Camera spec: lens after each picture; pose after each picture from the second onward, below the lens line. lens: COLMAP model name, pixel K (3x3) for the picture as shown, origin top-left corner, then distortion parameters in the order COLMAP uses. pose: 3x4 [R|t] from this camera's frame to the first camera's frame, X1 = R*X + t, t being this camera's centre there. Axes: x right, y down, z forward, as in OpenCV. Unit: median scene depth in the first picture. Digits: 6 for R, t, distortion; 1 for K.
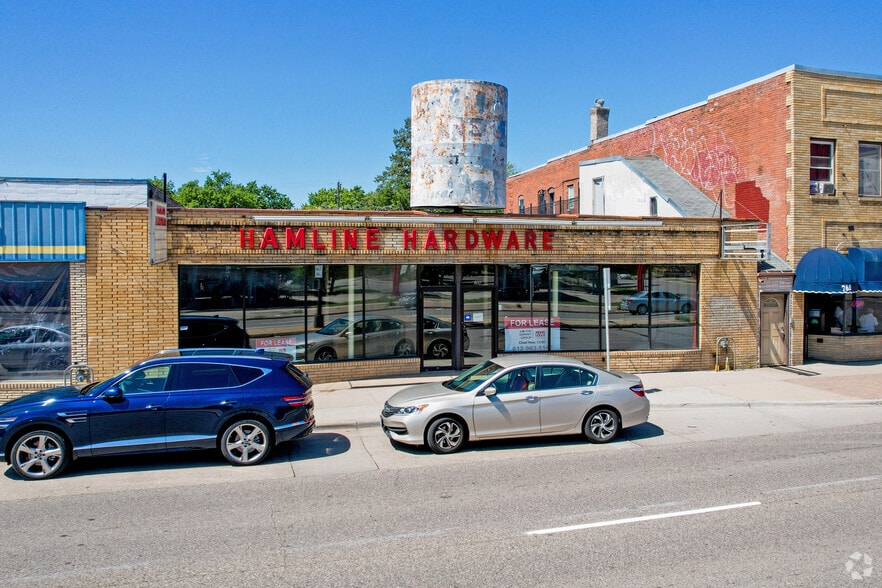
lens RADIAL K [[674.8, 0, 446.6], [0, 674.8, 258.7], [0, 0, 1]] dist [-0.021615, 0.000294]
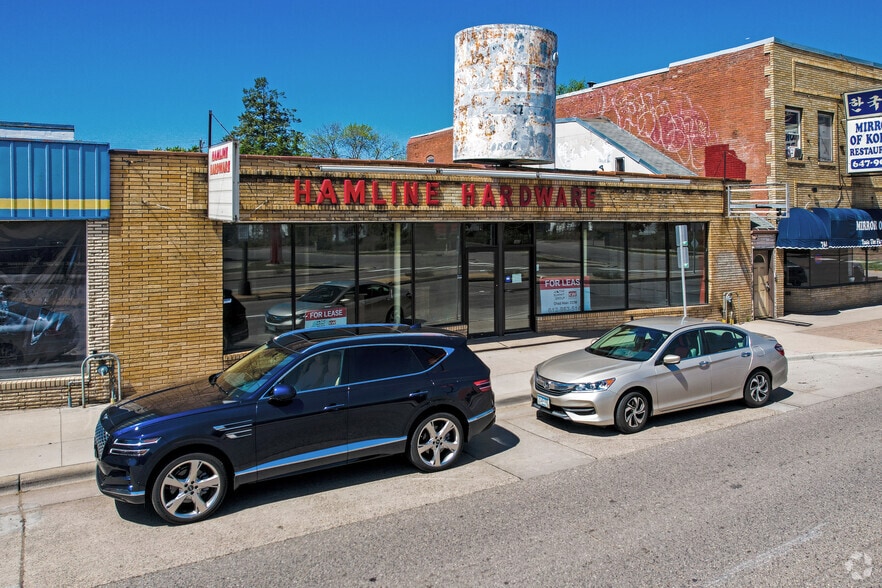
lens RADIAL K [[657.2, 0, 445.7], [0, 657.2, 205.1], [0, 0, 1]] dist [-0.016726, 0.001157]
pose [[0.965963, 0.004968, 0.258632, -0.312770], [0.001203, 0.999718, -0.023697, 0.005943], [-0.258677, 0.023201, 0.965685, 0.148706]]
